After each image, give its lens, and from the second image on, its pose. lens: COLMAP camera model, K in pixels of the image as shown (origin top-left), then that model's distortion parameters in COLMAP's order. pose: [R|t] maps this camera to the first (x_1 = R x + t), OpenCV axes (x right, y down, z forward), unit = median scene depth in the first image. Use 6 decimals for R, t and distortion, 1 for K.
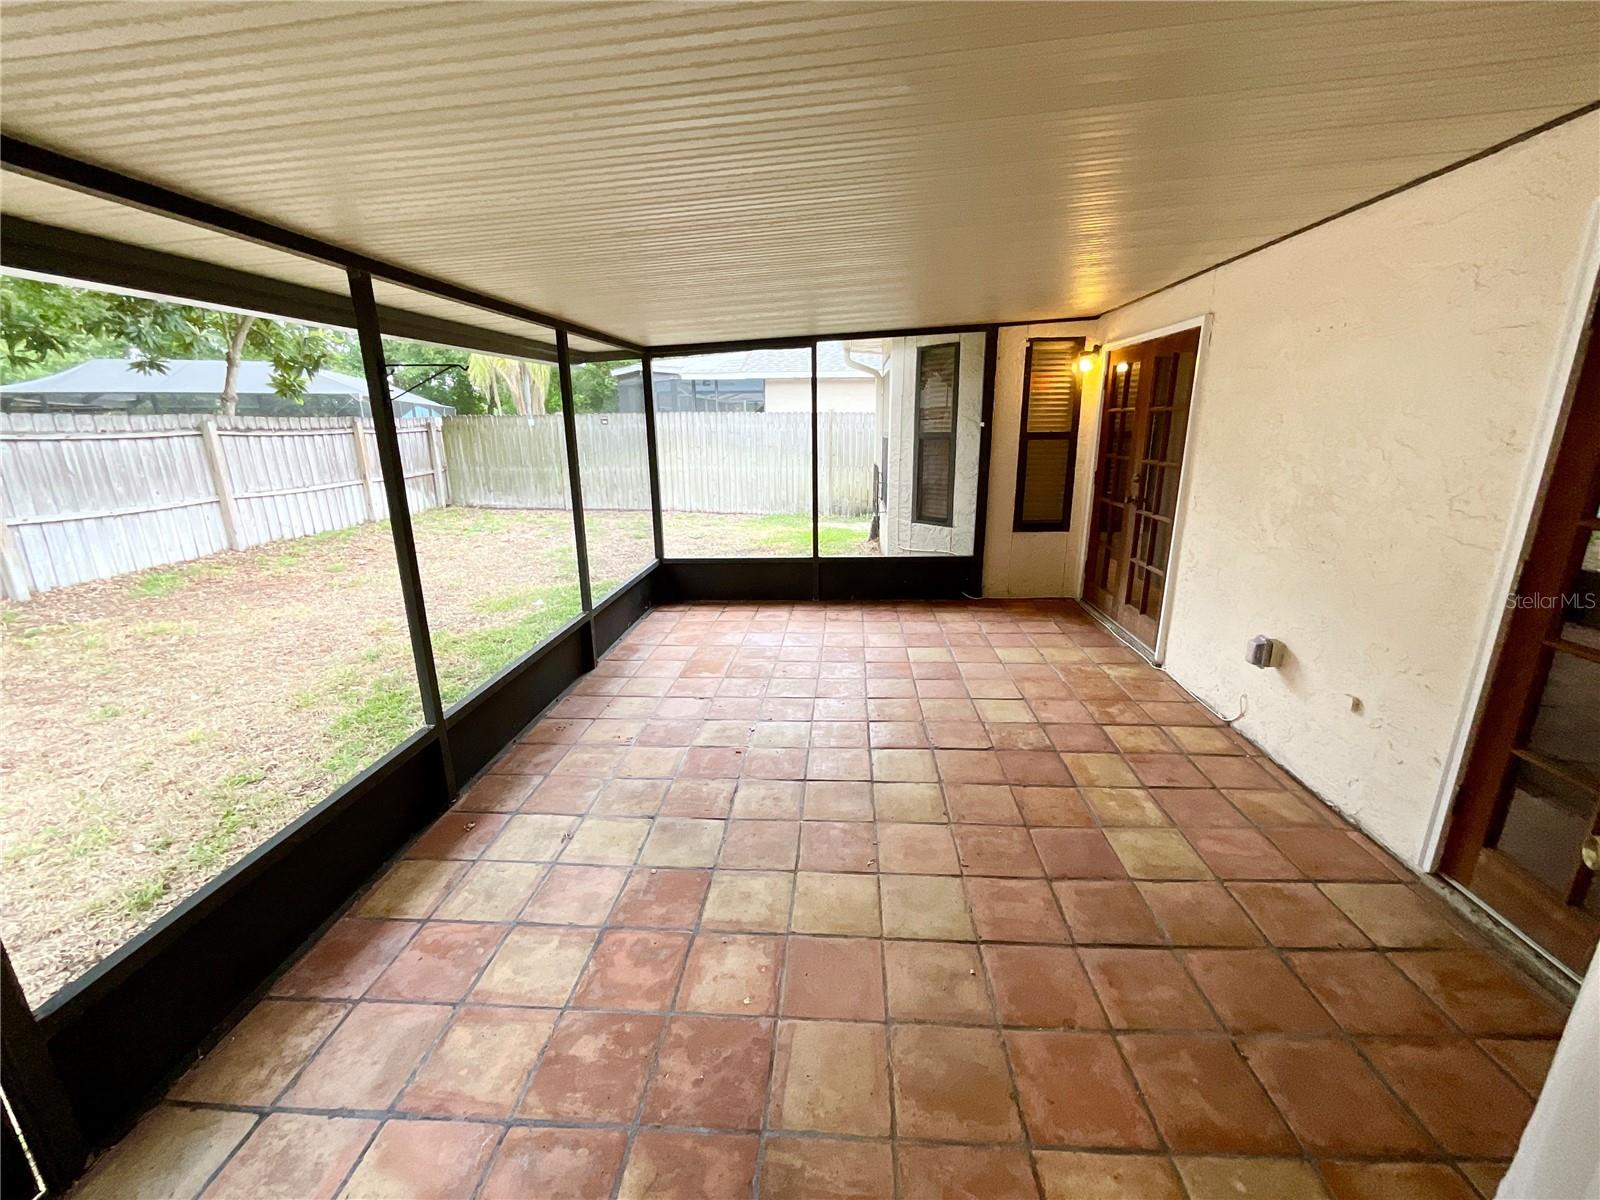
lens RADIAL K [[652.1, 0, 799.6], [0, 652.1, 597.6], [0, 0, 1]] dist [-0.002287, 0.001340]
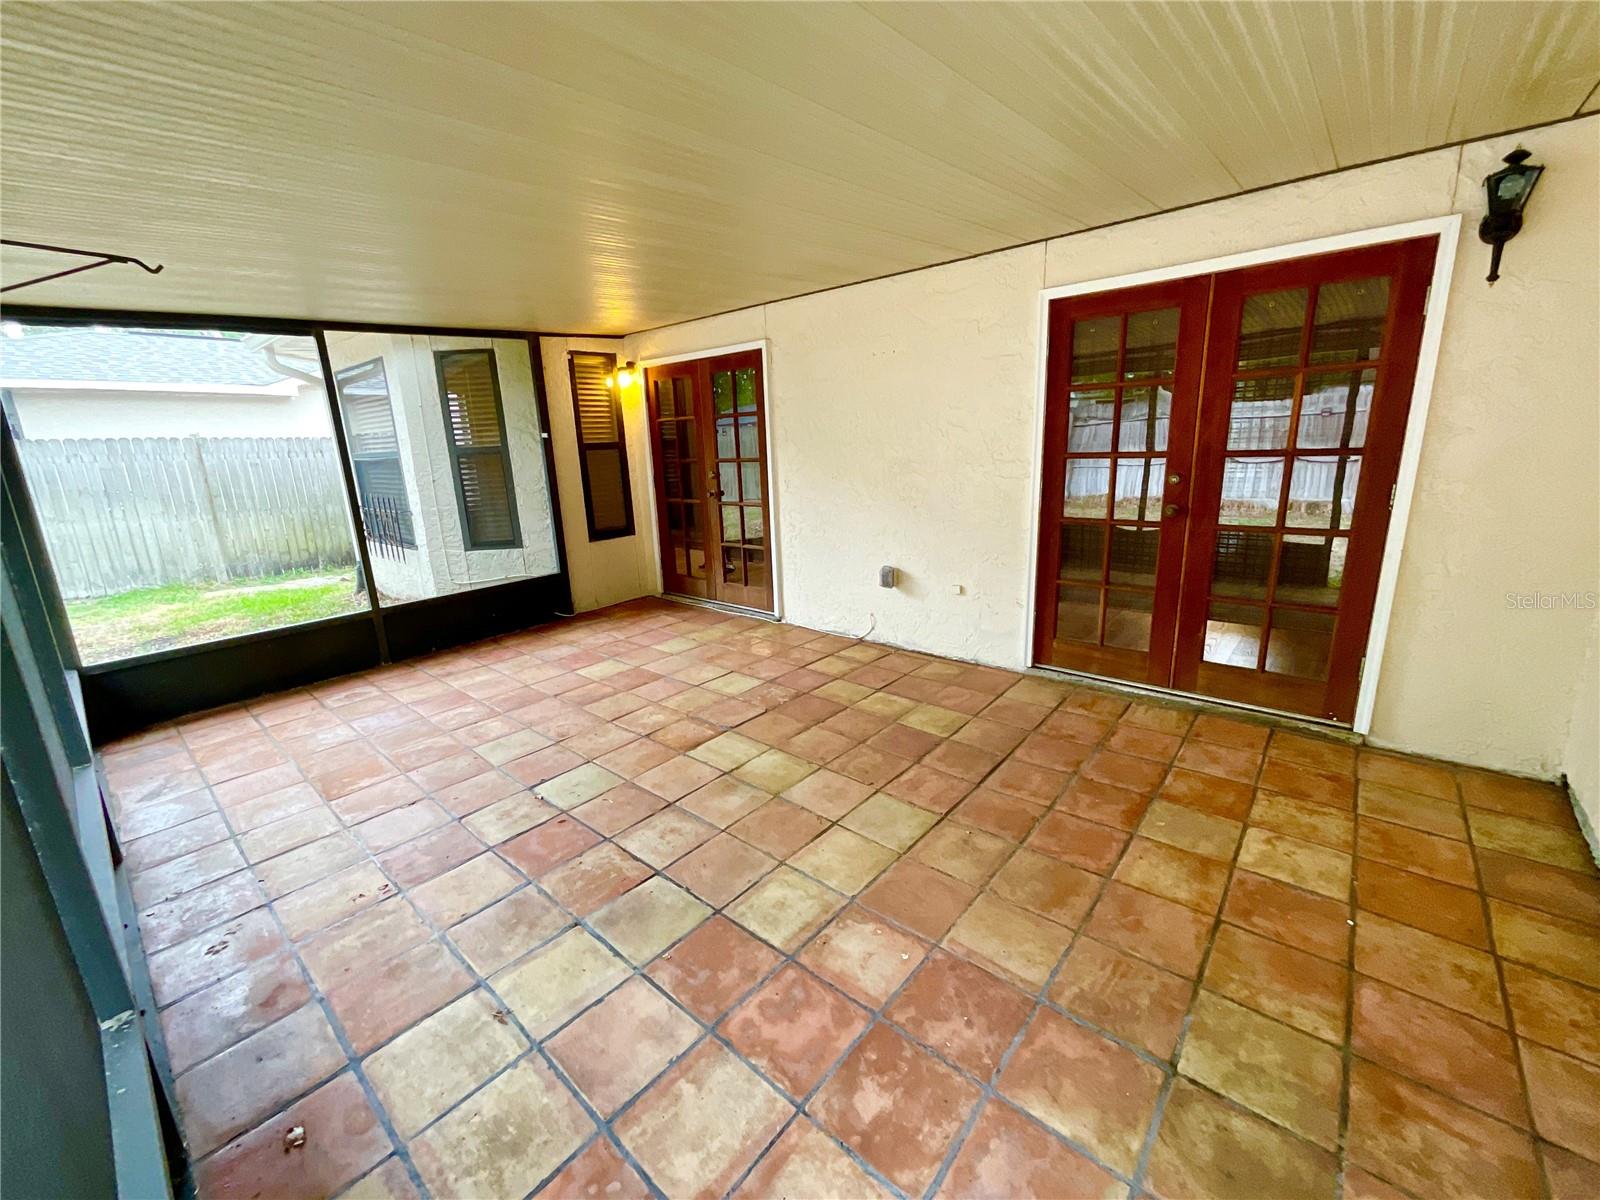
lens RADIAL K [[652.1, 0, 801.9], [0, 652.1, 598.3], [0, 0, 1]] dist [-0.002287, 0.001340]
pose [[0.601438, -0.200164, 0.773438, -0.437864], [0.238080, 0.969024, 0.065647, -0.008531], [-0.762621, 0.144658, 0.630463, 0.214572]]
